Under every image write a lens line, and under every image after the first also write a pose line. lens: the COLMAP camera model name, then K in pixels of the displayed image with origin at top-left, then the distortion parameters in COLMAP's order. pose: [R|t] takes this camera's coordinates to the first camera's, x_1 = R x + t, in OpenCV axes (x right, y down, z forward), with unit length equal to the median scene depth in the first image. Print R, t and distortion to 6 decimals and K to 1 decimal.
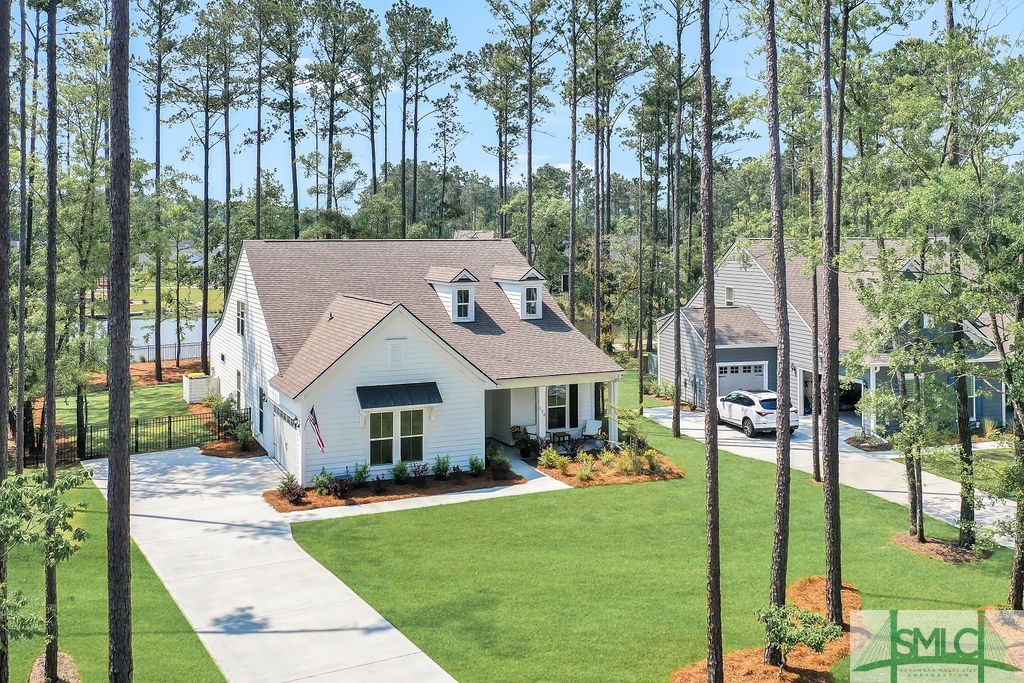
lens RADIAL K [[852.0, 0, 512.6], [0, 852.0, 260.2], [0, 0, 1]] dist [0.003883, -0.000347]
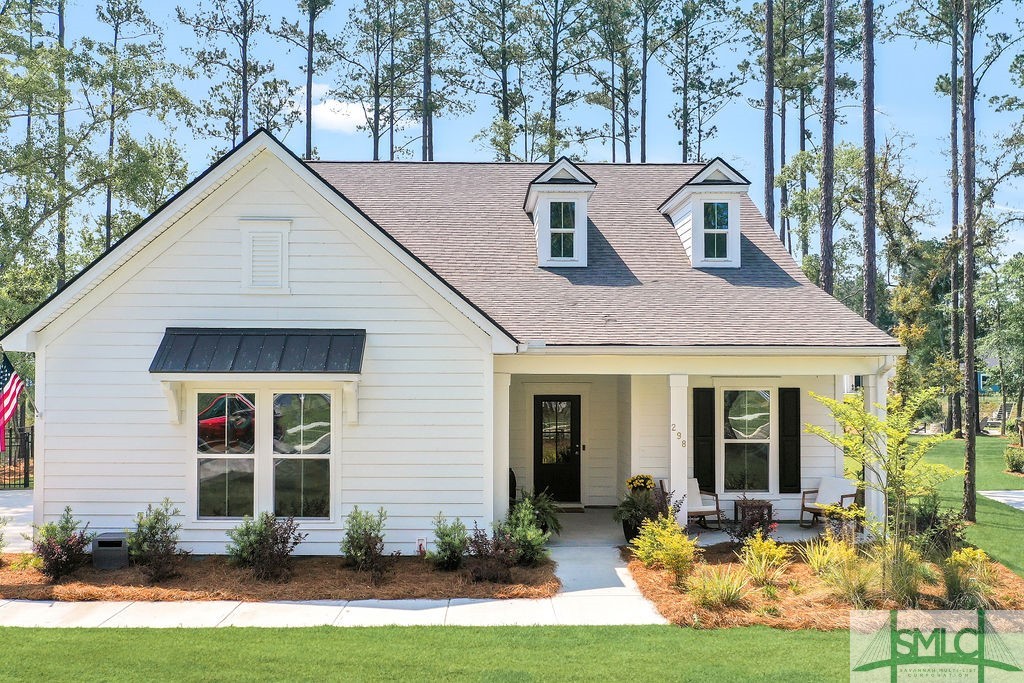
lens RADIAL K [[920.2, 0, 512.0], [0, 920.2, 341.5], [0, 0, 1]] dist [-0.010925, -0.009828]
pose [[0.923896, -0.006619, -0.382587, 0.132038], [-0.004695, 0.999579, -0.028631, 0.146832], [0.382616, 0.028248, 0.923476, 0.563850]]
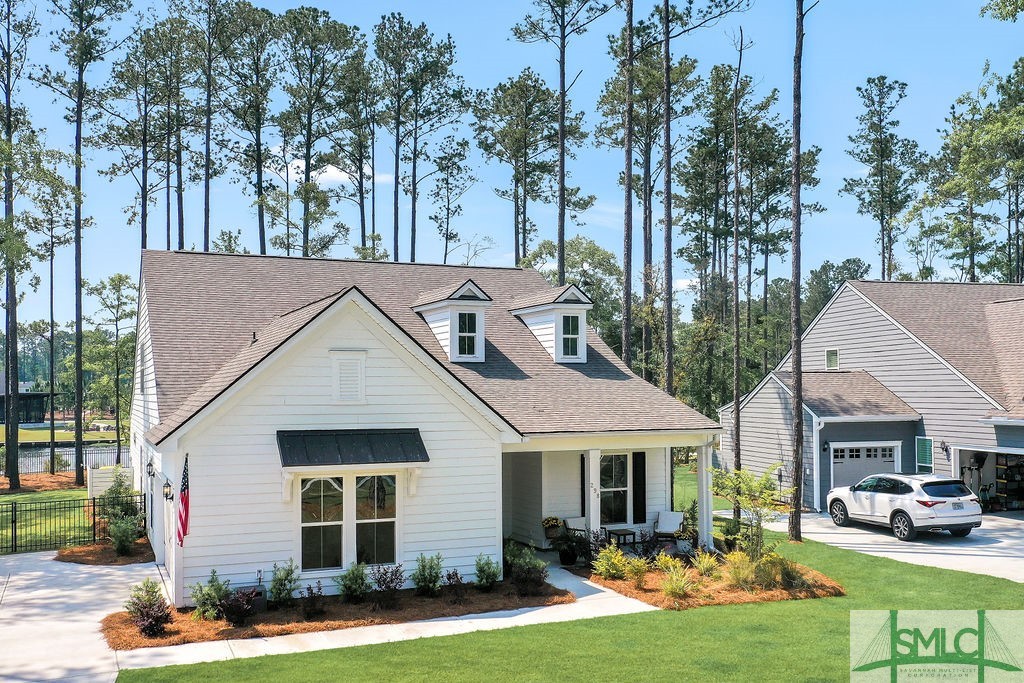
lens RADIAL K [[894.3, 0, 511.0], [0, 894.3, 384.8], [0, 0, 1]] dist [-0.009543, -0.004001]
pose [[0.999864, -0.002371, -0.016293, -0.015274], [0.002207, 0.999947, -0.010060, 0.108768], [0.016316, 0.010022, 0.999817, 0.356891]]
